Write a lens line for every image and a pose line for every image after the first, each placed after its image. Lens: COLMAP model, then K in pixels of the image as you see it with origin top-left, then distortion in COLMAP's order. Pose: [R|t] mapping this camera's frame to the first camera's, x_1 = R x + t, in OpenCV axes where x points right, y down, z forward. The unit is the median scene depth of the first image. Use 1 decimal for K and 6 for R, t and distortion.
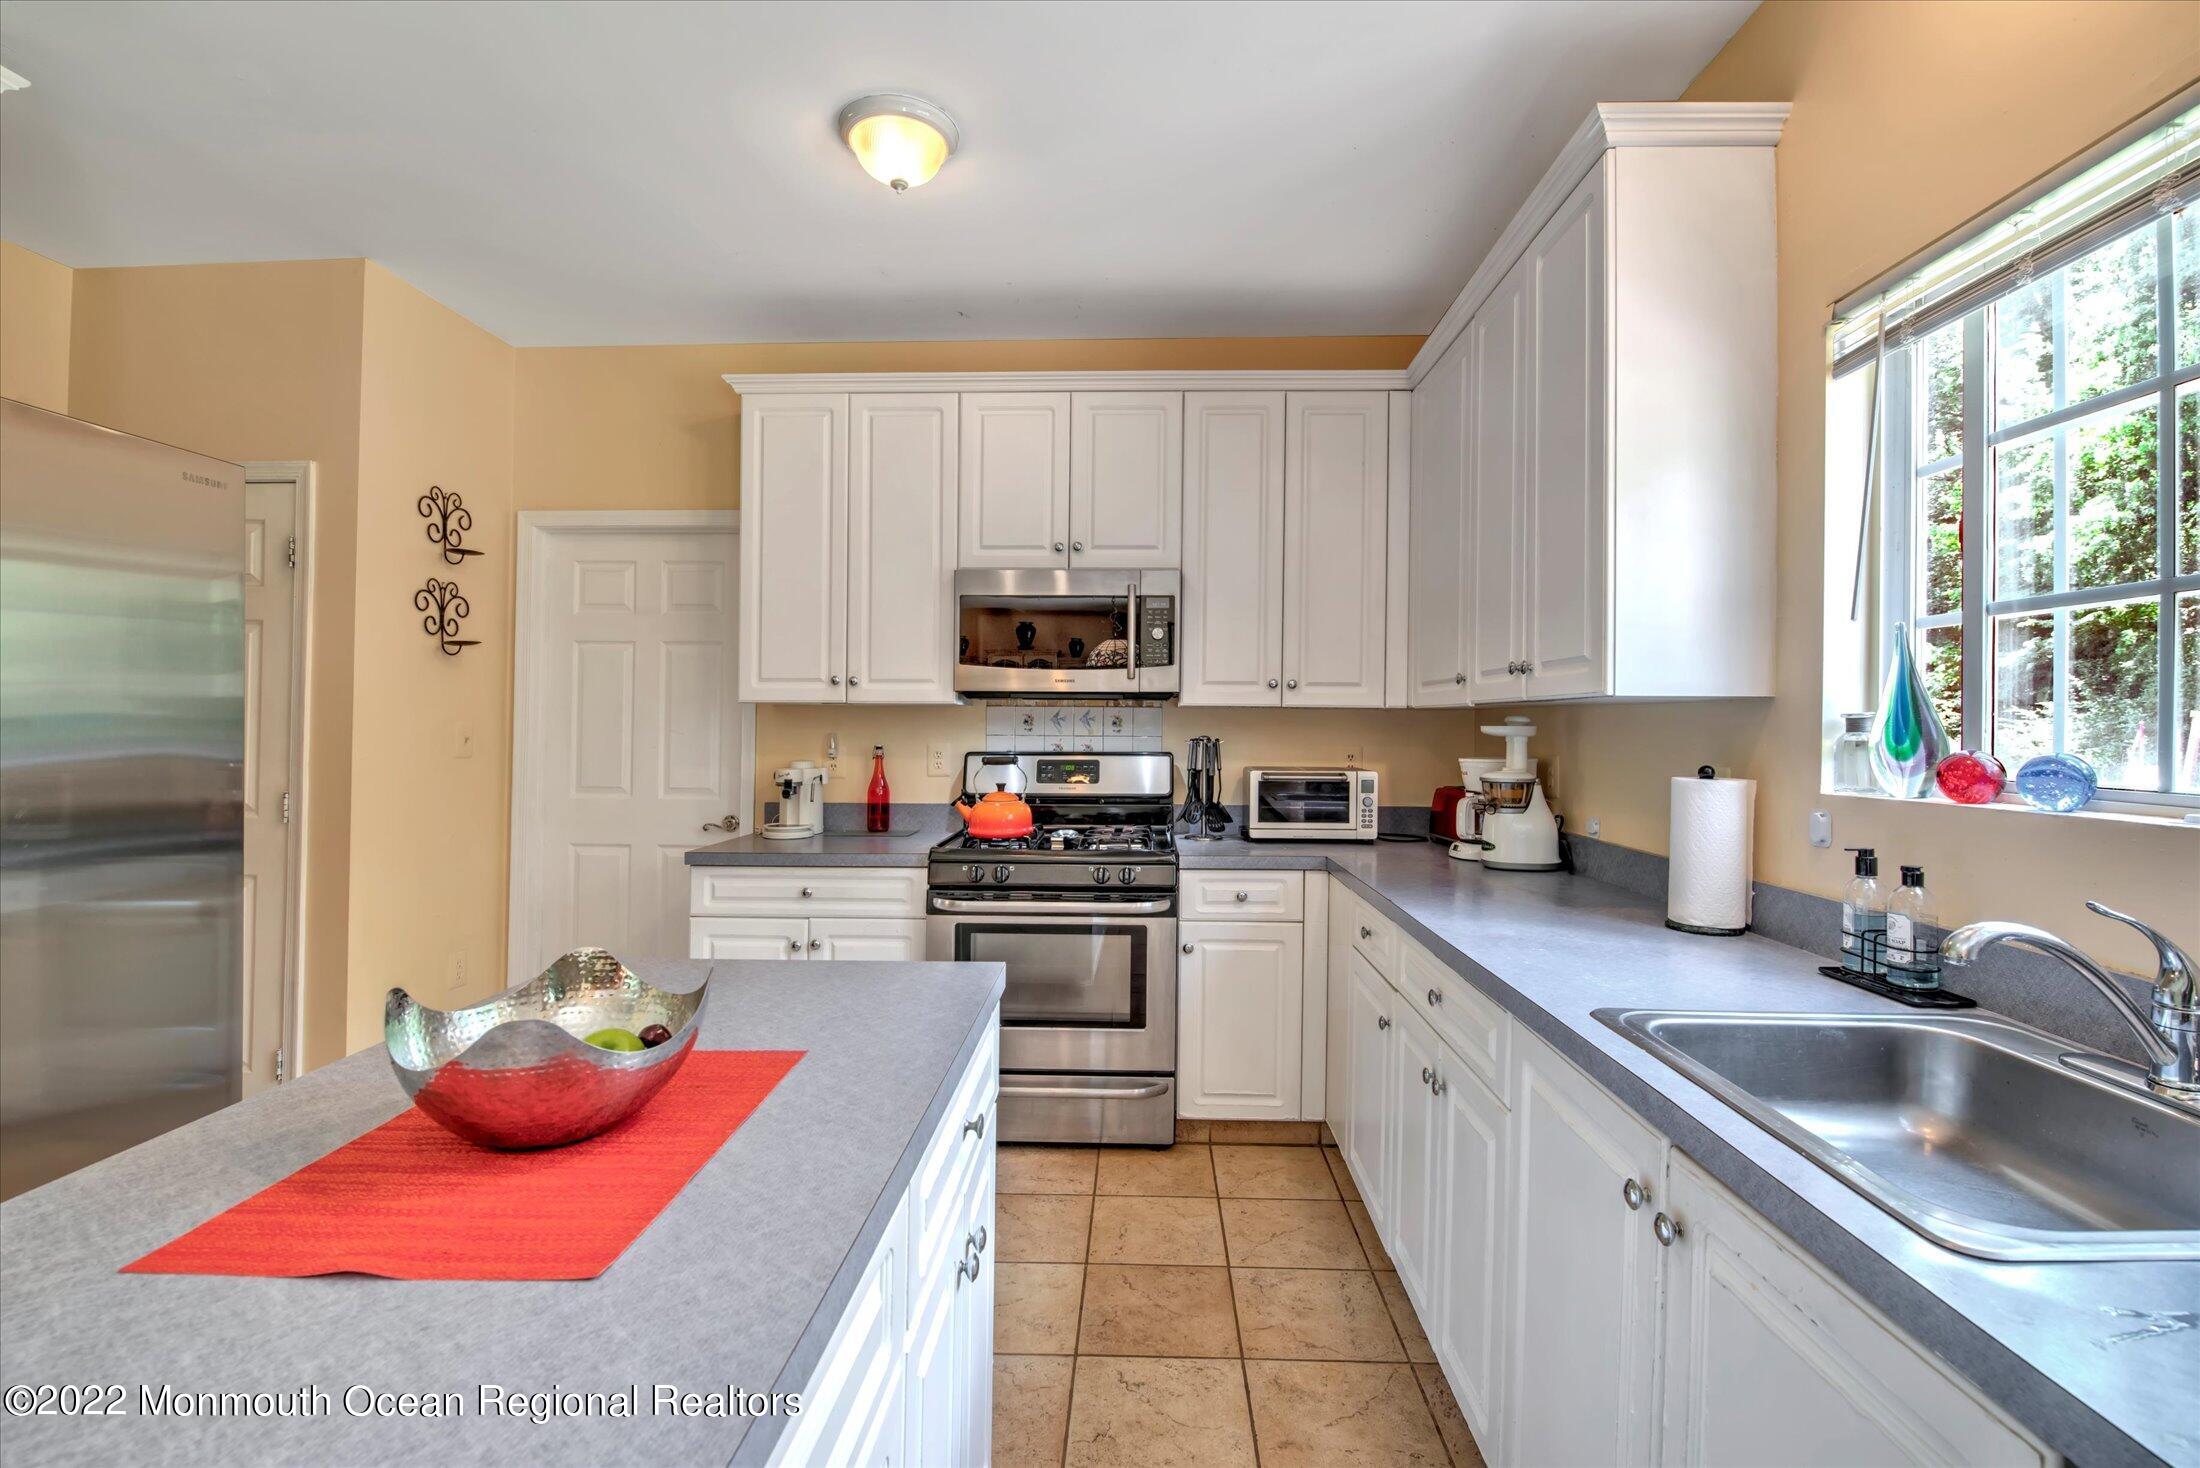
lens RADIAL K [[965.8, 0, 1099.4], [0, 965.8, 723.9], [0, 0, 1]] dist [-0.009405, -0.005834]
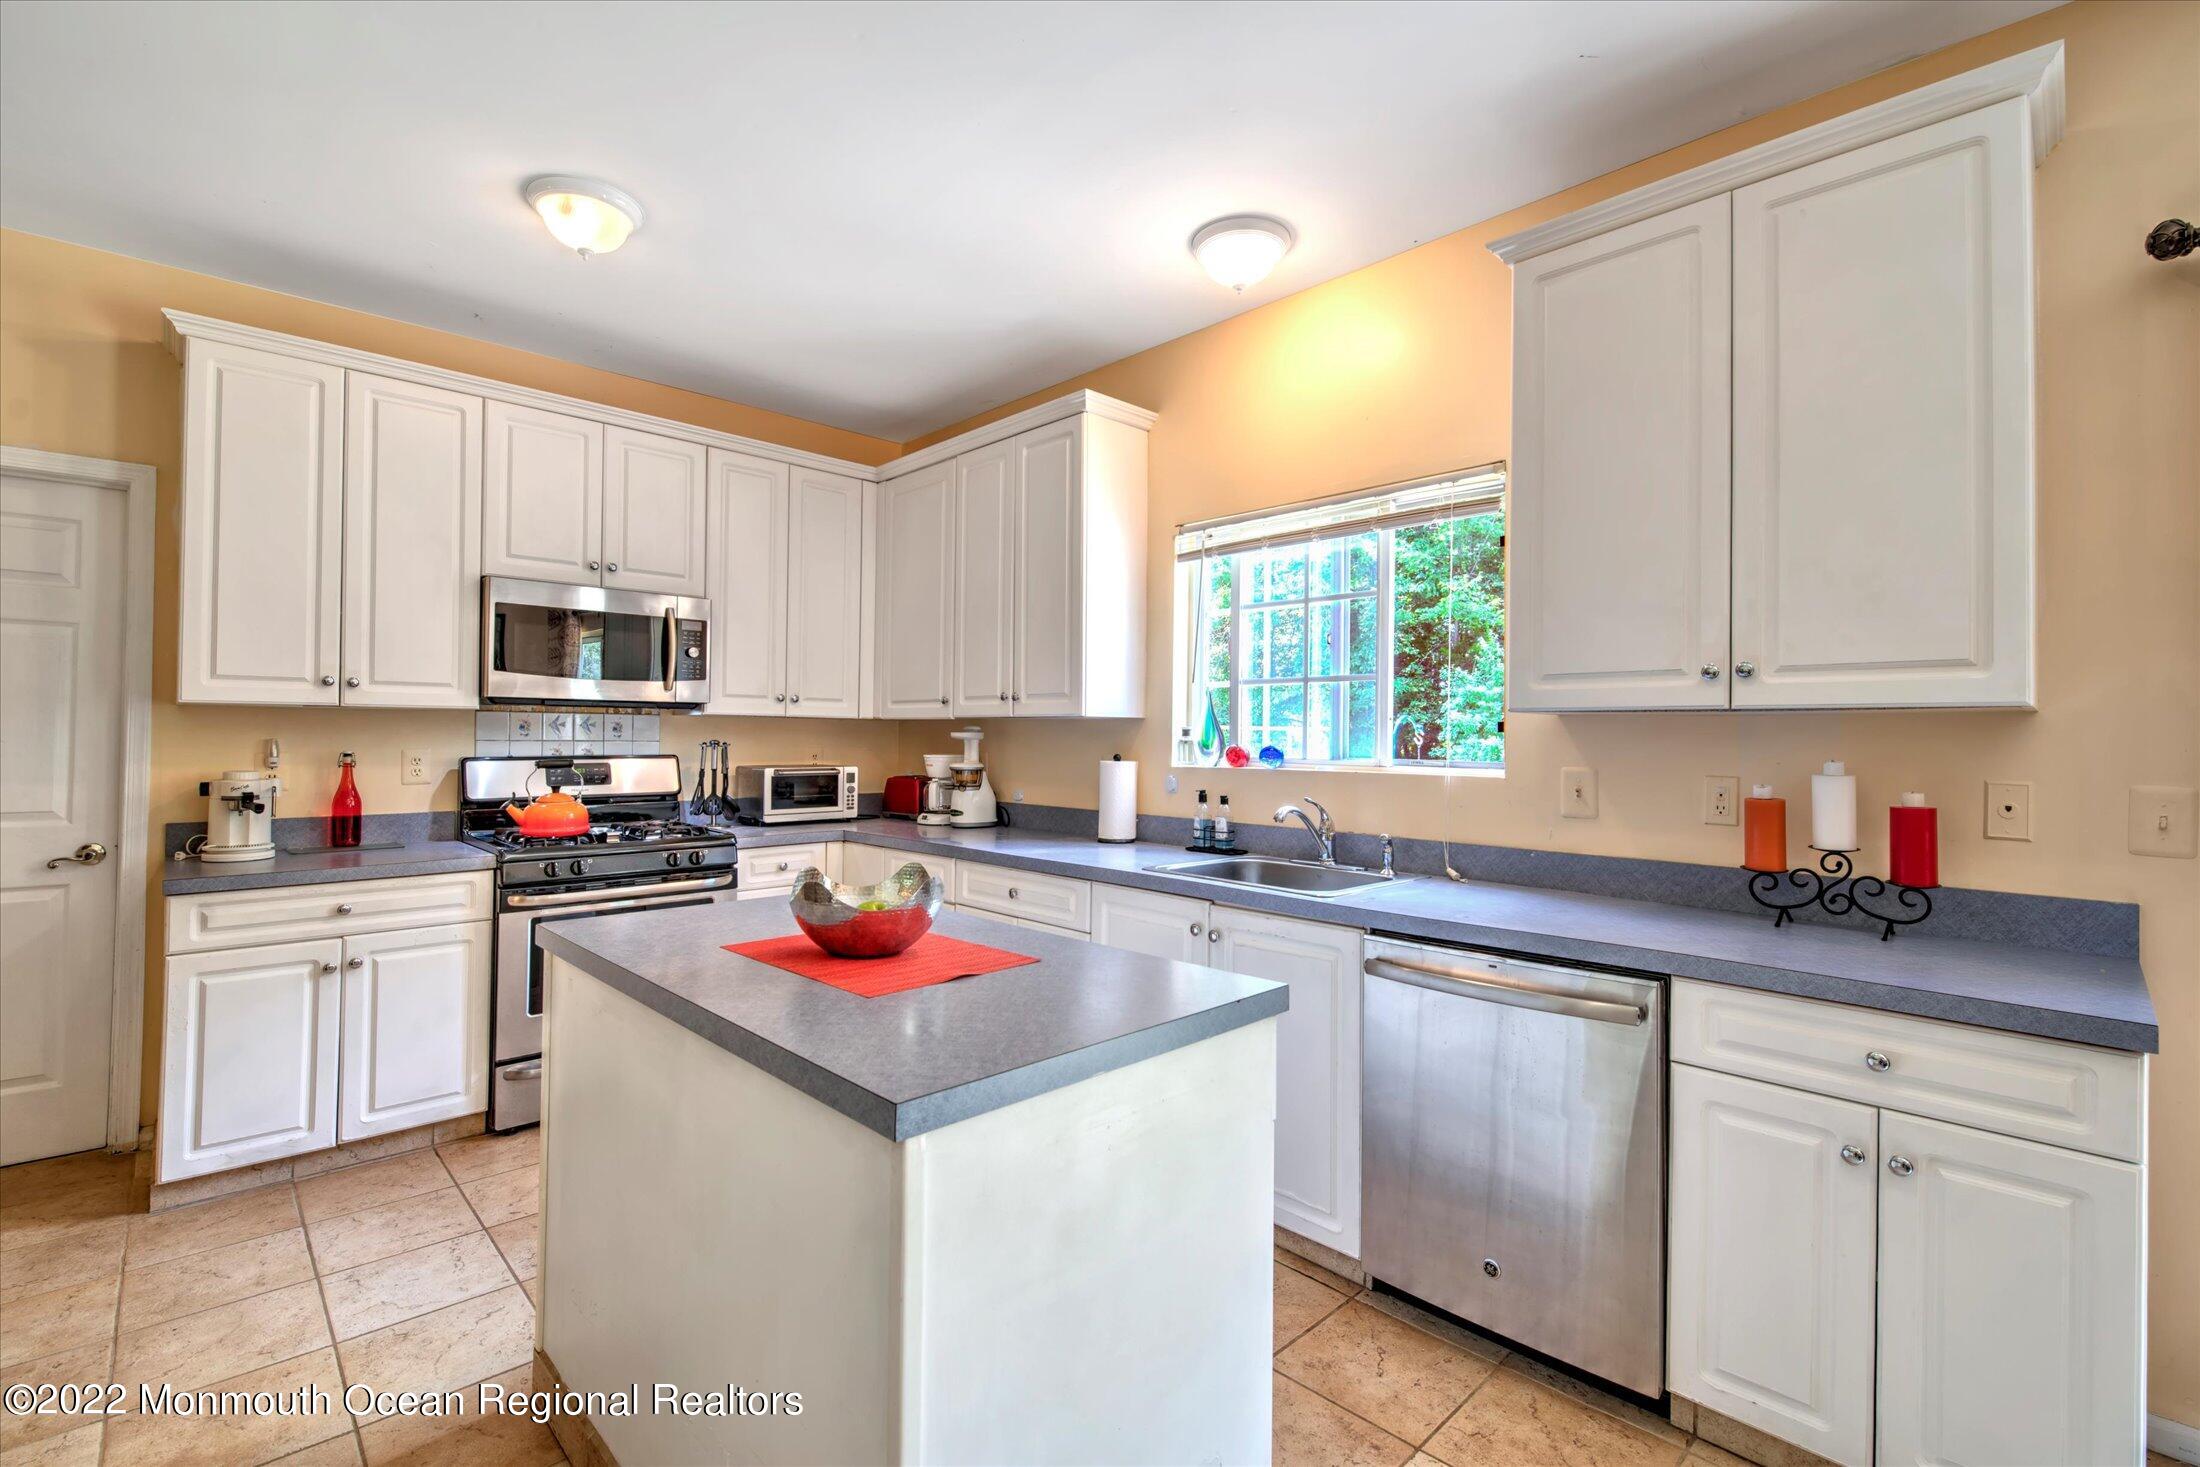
lens RADIAL K [[965.8, 0, 1095.8], [0, 965.8, 730.8], [0, 0, 1]] dist [-0.009405, -0.005834]
pose [[0.689737, 0.002853, 0.724054, -0.493219], [-0.005057, 0.999987, 0.000878, -0.002408], [-0.724042, -0.004267, 0.689743, -0.171959]]
